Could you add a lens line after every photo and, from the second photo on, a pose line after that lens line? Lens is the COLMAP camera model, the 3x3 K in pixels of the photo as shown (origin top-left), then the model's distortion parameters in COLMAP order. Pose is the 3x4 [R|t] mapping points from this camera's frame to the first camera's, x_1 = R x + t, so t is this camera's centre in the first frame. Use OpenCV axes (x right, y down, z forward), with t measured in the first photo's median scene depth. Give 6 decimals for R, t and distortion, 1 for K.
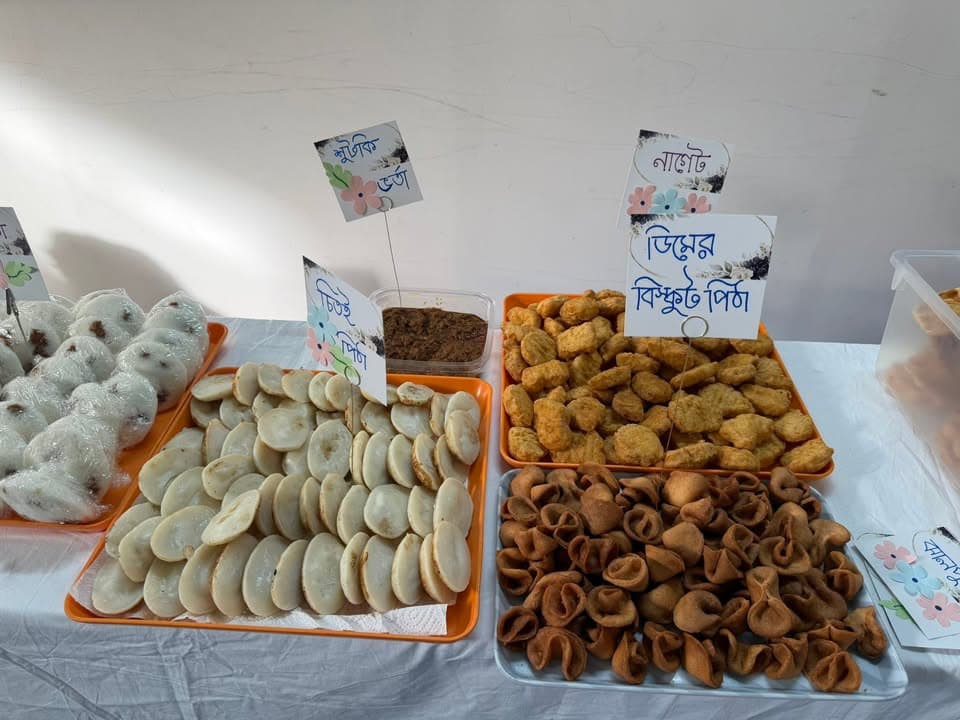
lens RADIAL K [[679.6, 0, 482.5], [0, 679.6, 363.4], [0, 0, 1]] dist [0.032095, -0.041063]
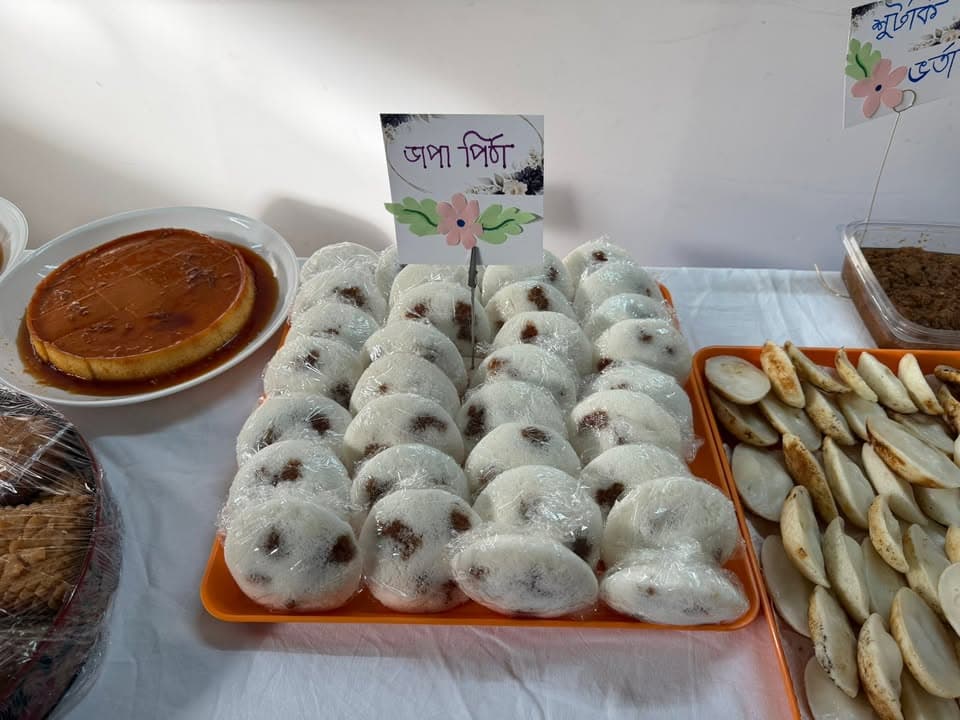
lens RADIAL K [[679.6, 0, 482.6], [0, 679.6, 359.3], [0, 0, 1]] dist [0.032095, -0.041063]
pose [[0.998691, -0.029851, 0.041532, -0.794137], [0.024187, 0.991120, 0.130755, -0.096940], [-0.045066, -0.129579, 0.990544, 0.383394]]
